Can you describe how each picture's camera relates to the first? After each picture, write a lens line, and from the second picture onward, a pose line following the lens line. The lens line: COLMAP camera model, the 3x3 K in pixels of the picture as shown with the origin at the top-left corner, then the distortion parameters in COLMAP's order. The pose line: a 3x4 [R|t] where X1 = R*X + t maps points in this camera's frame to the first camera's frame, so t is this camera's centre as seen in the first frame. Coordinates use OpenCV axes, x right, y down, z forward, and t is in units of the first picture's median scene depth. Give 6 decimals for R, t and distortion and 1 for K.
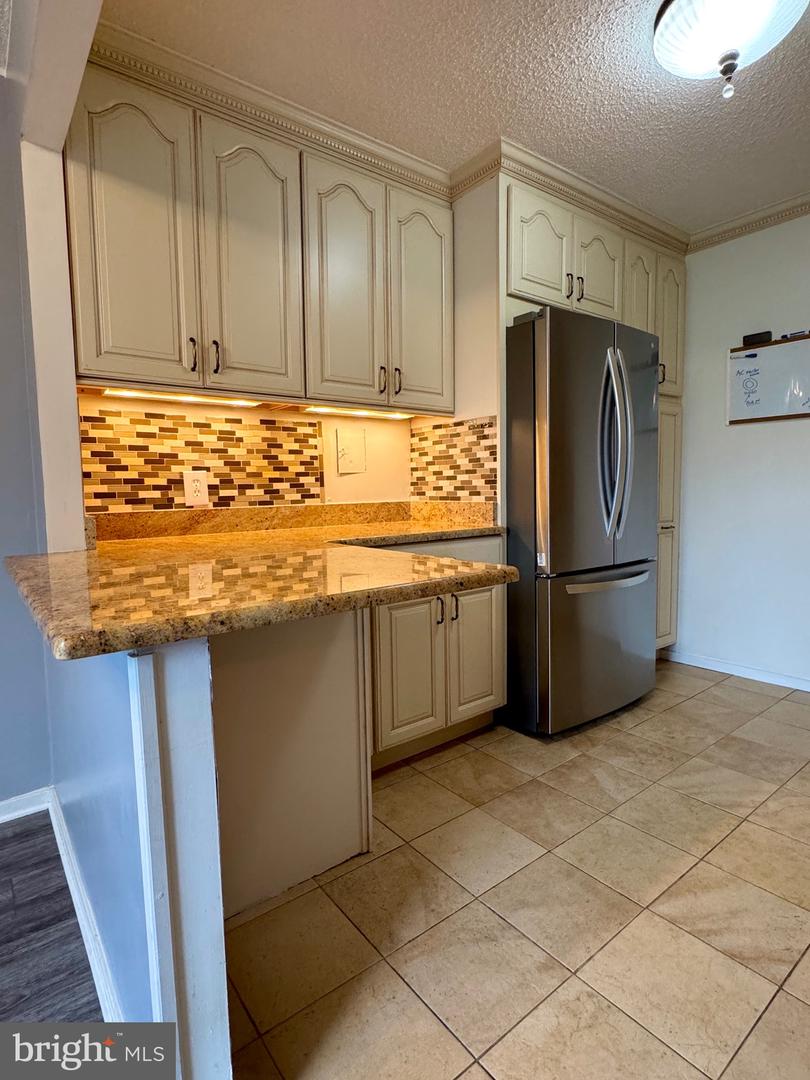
lens RADIAL K [[570.5, 0, 404.2], [0, 570.5, 533.2], [0, 0, 1]] dist [0.006003, 0.000109]
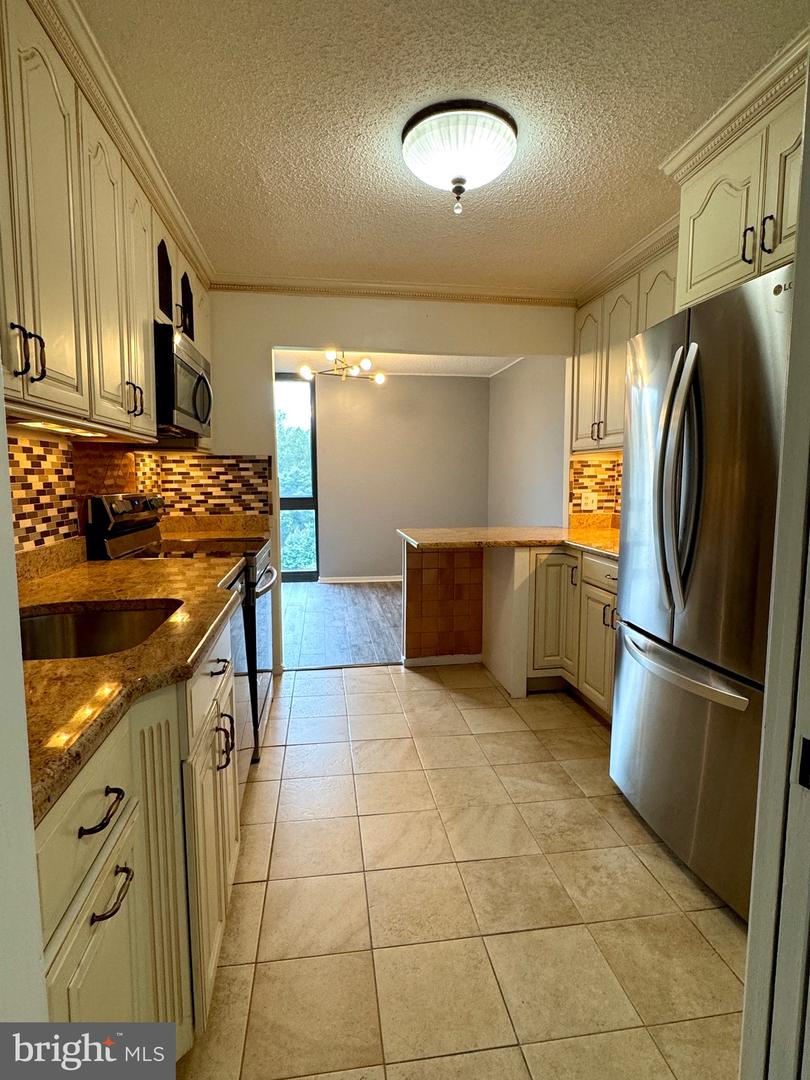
lens RADIAL K [[570.5, 0, 405.7], [0, 570.5, 535.8], [0, 0, 1]] dist [0.006003, 0.000109]
pose [[-0.497306, 0.109217, -0.860673, 1.305089], [-0.060847, 0.985211, 0.160179, -0.201209], [0.865439, 0.132027, -0.483306, 1.185807]]
